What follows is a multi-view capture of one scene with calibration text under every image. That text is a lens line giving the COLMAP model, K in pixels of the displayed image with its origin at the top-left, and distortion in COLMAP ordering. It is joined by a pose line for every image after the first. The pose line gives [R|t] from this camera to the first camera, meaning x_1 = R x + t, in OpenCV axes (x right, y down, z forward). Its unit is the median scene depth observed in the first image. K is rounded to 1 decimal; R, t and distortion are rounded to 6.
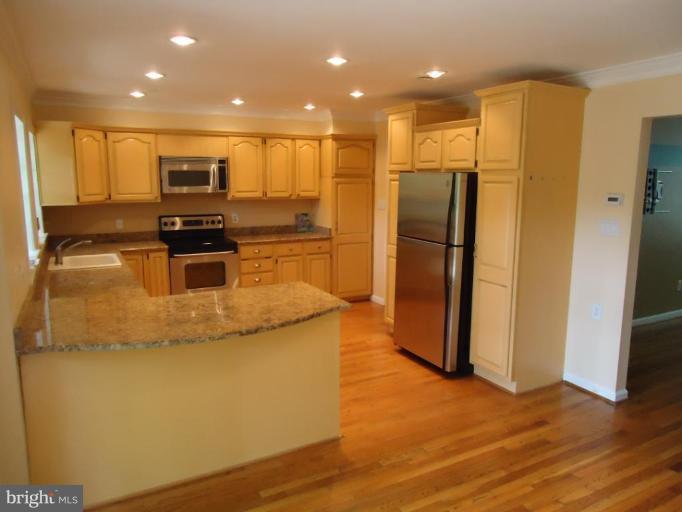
lens RADIAL K [[500.3, 0, 344.9], [0, 500.3, 252.2], [0, 0, 1]] dist [0.003773, -0.005059]
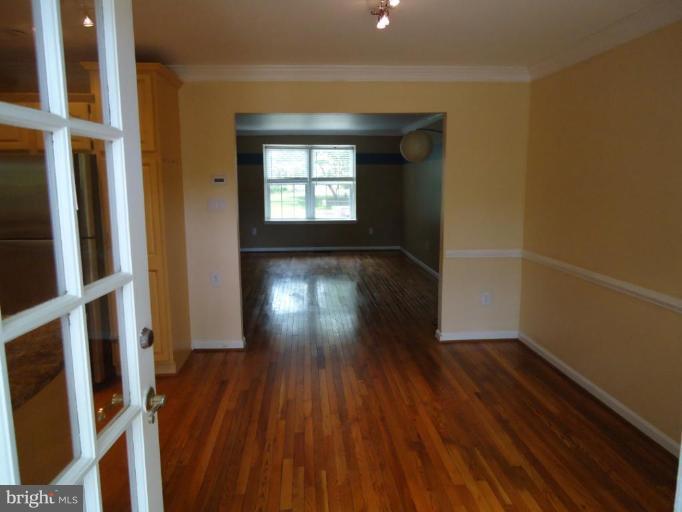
lens RADIAL K [[500.3, 0, 341.0], [0, 500.3, 252.2], [0, 0, 1]] dist [0.003773, -0.005059]
pose [[0.415886, -0.142006, 0.898261, -0.278633], [0.146671, 0.985276, 0.087855, -0.000341], [-0.897512, 0.095211, 0.430590, 0.165916]]
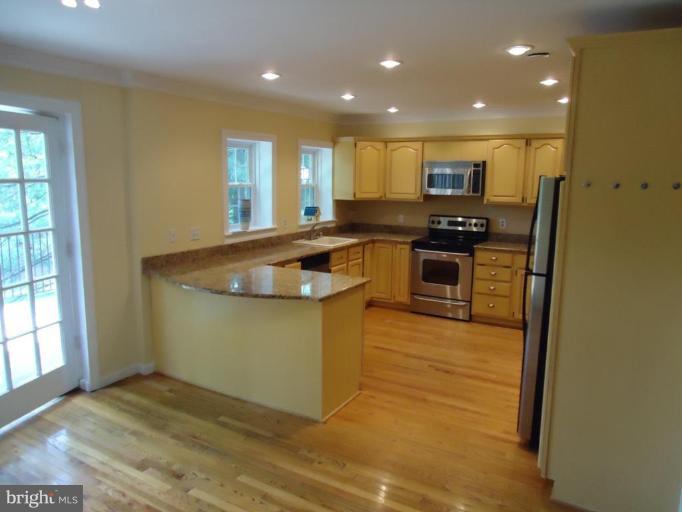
lens RADIAL K [[500.3, 0, 344.3], [0, 500.3, 256.6], [0, 0, 1]] dist [0.003773, -0.005059]
pose [[0.525658, 0.140972, -0.838934, 0.505011], [-0.143645, 0.986722, 0.075801, -0.038982], [0.838481, 0.080663, 0.538928, 0.255412]]
